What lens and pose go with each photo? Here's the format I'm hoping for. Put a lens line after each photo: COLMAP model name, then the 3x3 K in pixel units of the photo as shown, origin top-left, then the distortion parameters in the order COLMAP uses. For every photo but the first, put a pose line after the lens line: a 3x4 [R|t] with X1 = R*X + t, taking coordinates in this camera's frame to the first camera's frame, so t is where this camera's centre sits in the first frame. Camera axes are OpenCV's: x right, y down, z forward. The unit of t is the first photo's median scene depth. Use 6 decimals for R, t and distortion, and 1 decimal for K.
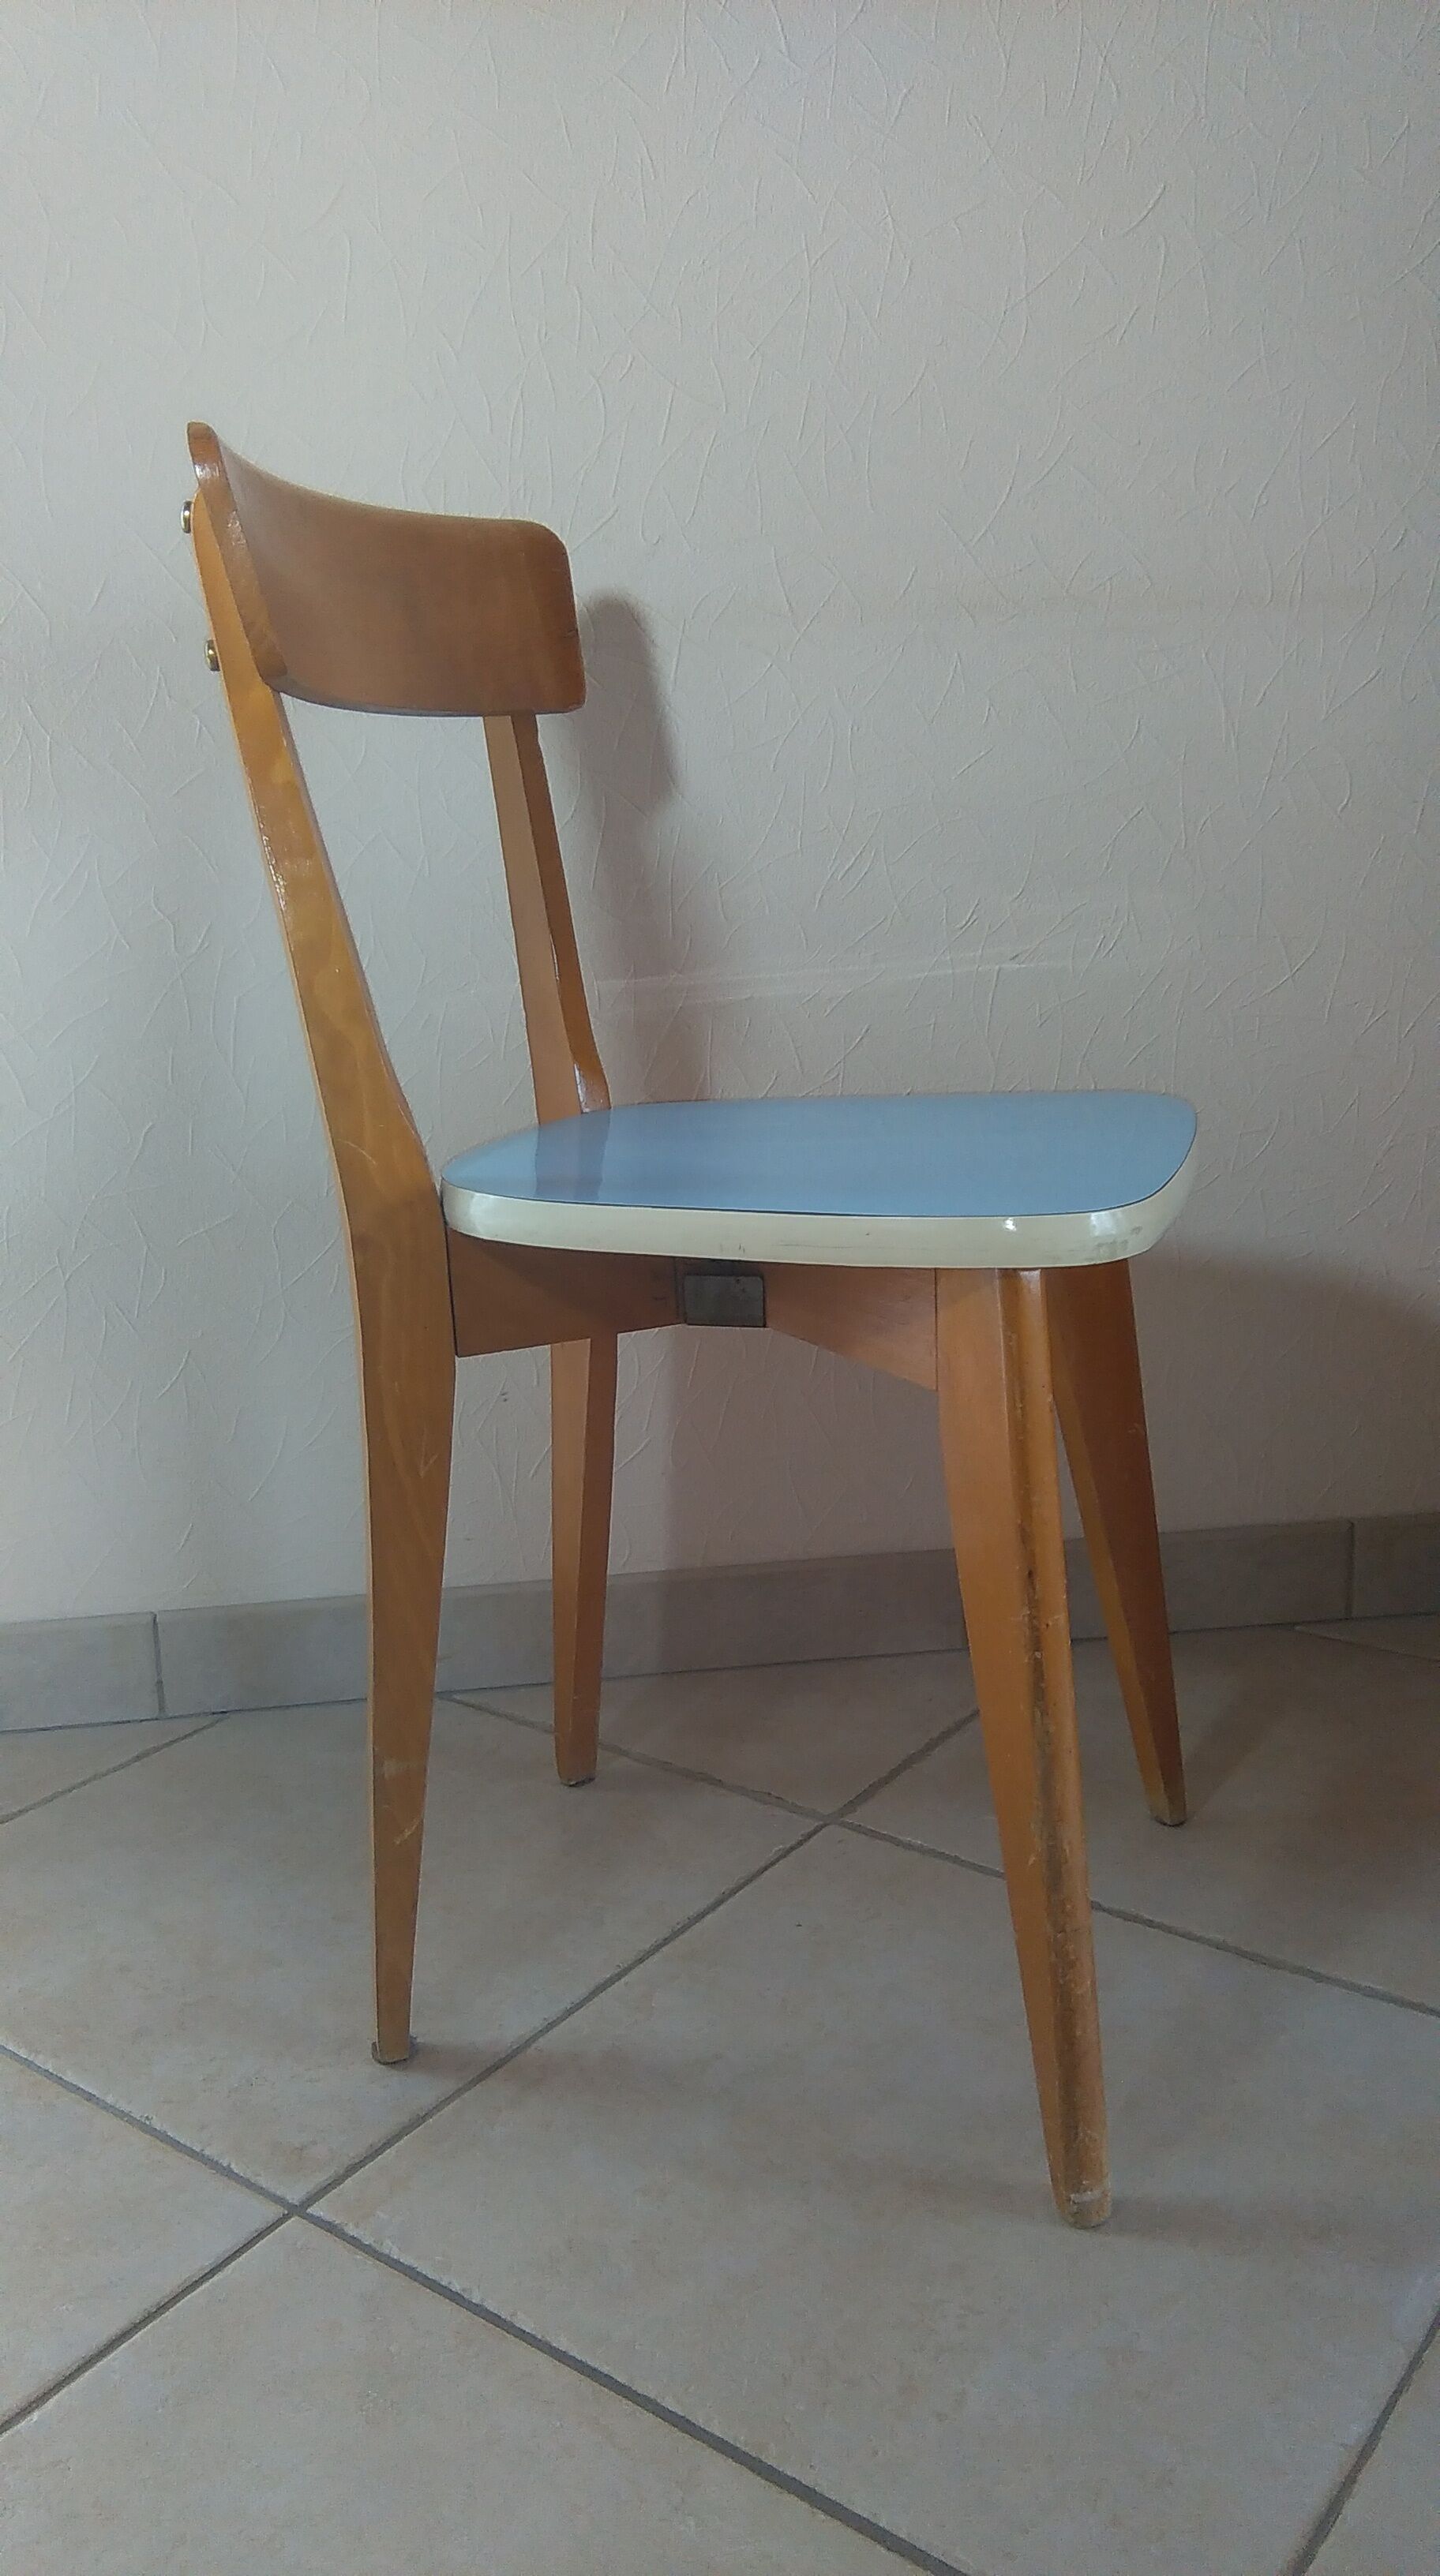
lens RADIAL K [[2023.1, 0, 718.6], [0, 2023.1, 1275.3], [0, 0, 1]] dist [0.025704, -0.025766]
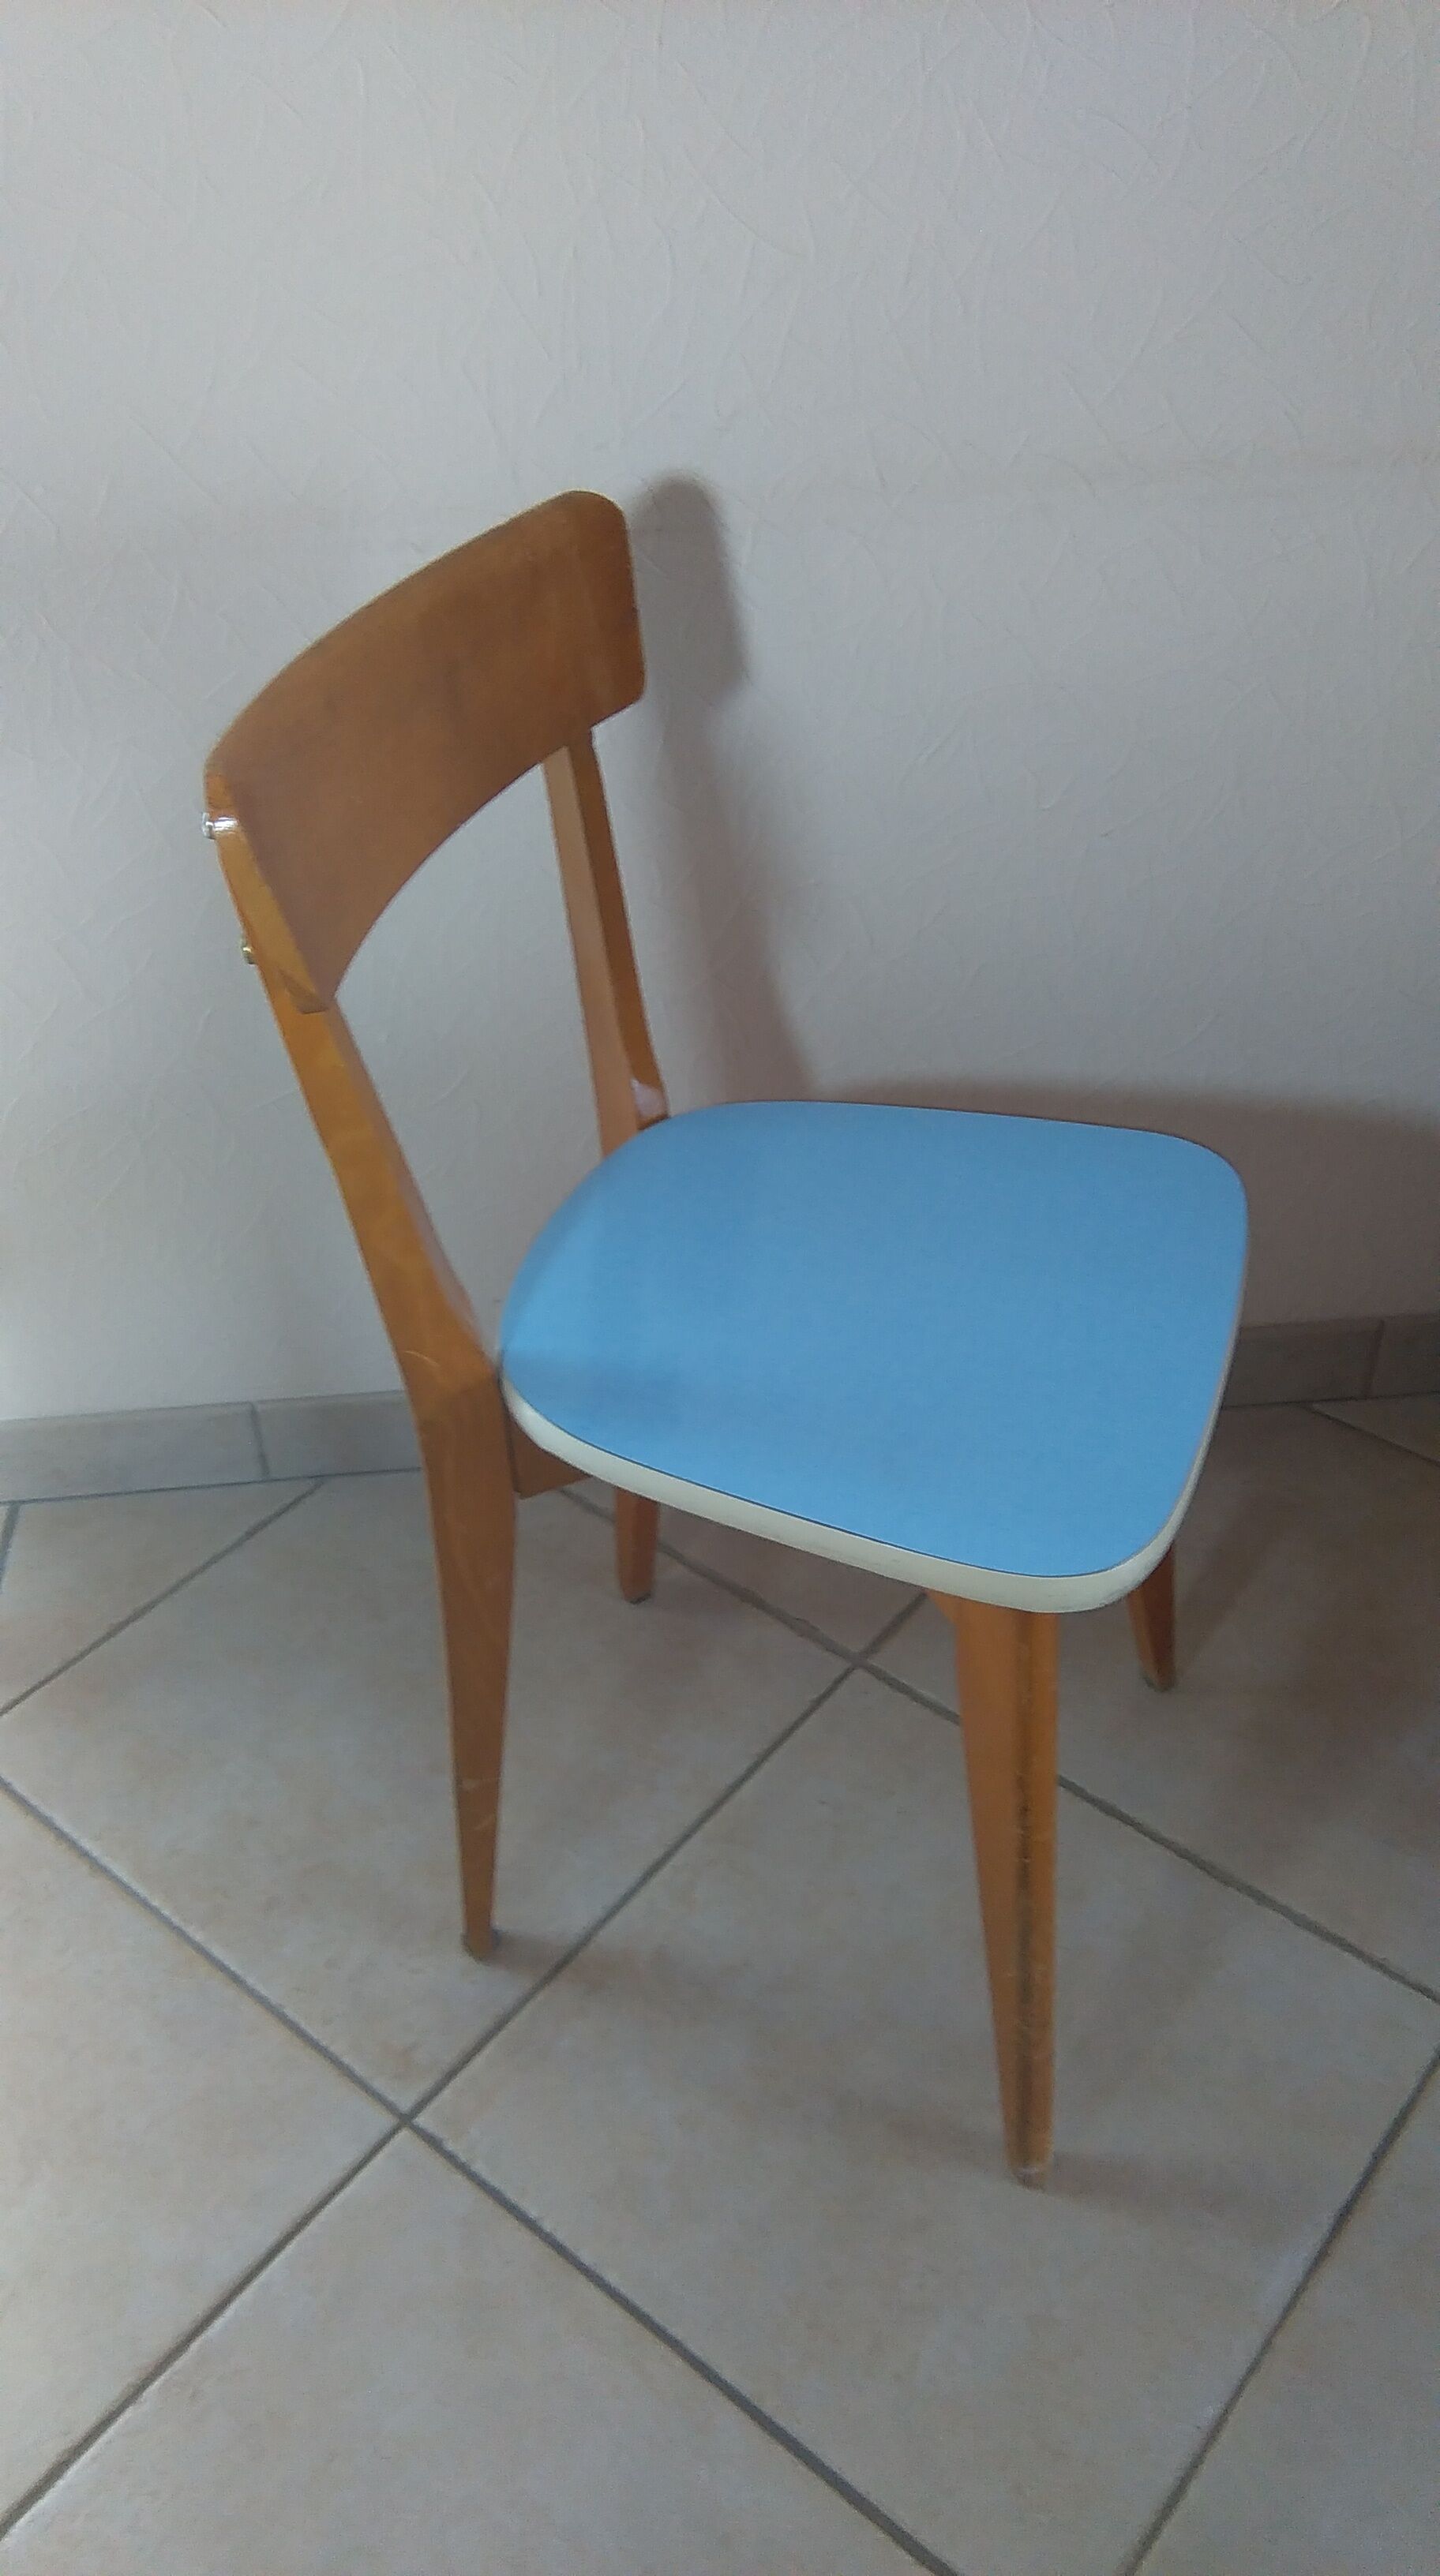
lens RADIAL K [[2023.1, 0, 718.1], [0, 2023.1, 1277.6], [0, 0, 1]] dist [0.025704, -0.025766]
pose [[0.998756, 0.036537, -0.033940, 0.008854], [-0.019213, 0.909974, 0.414220, -0.481501], [0.046018, -0.413053, 0.909544, 0.067056]]
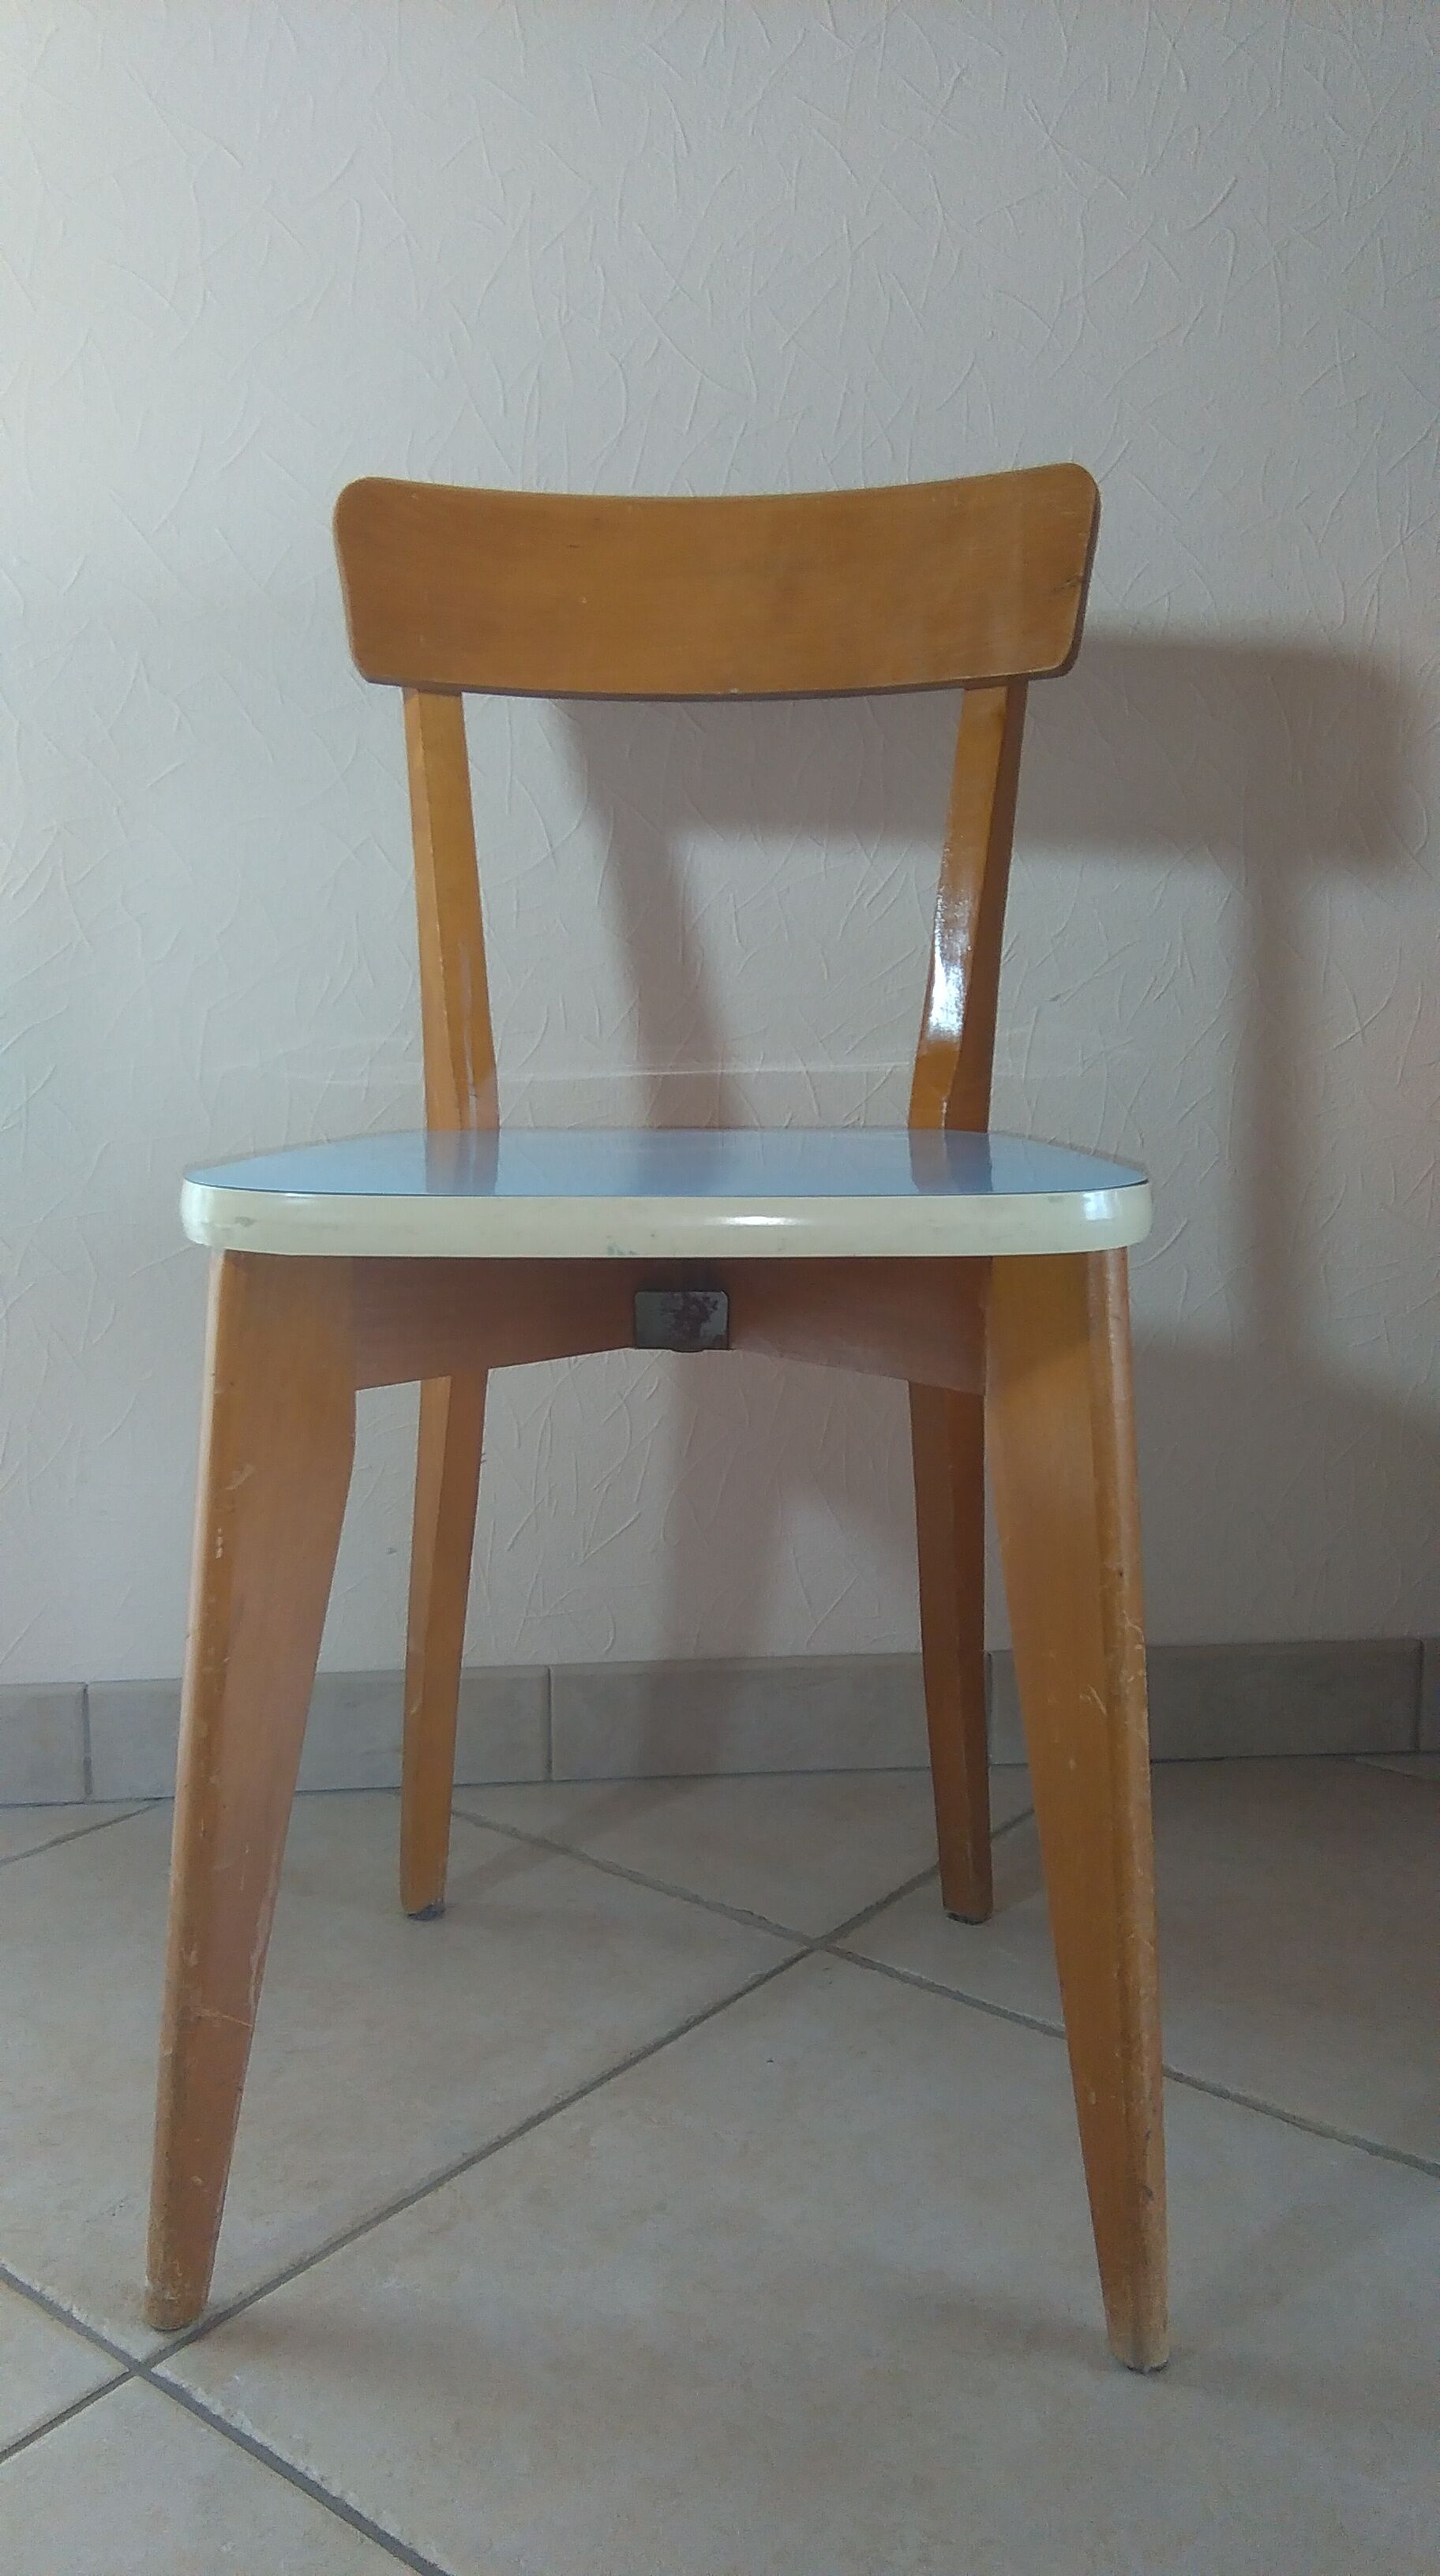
lens RADIAL K [[2023.1, 0, 716.0], [0, 2023.1, 1282.4], [0, 0, 1]] dist [0.025704, -0.025766]
pose [[0.998835, 0.034434, -0.033803, 0.037678], [-0.036795, 0.996732, -0.071914, 0.057676], [0.031216, 0.073074, 0.996838, 0.122534]]
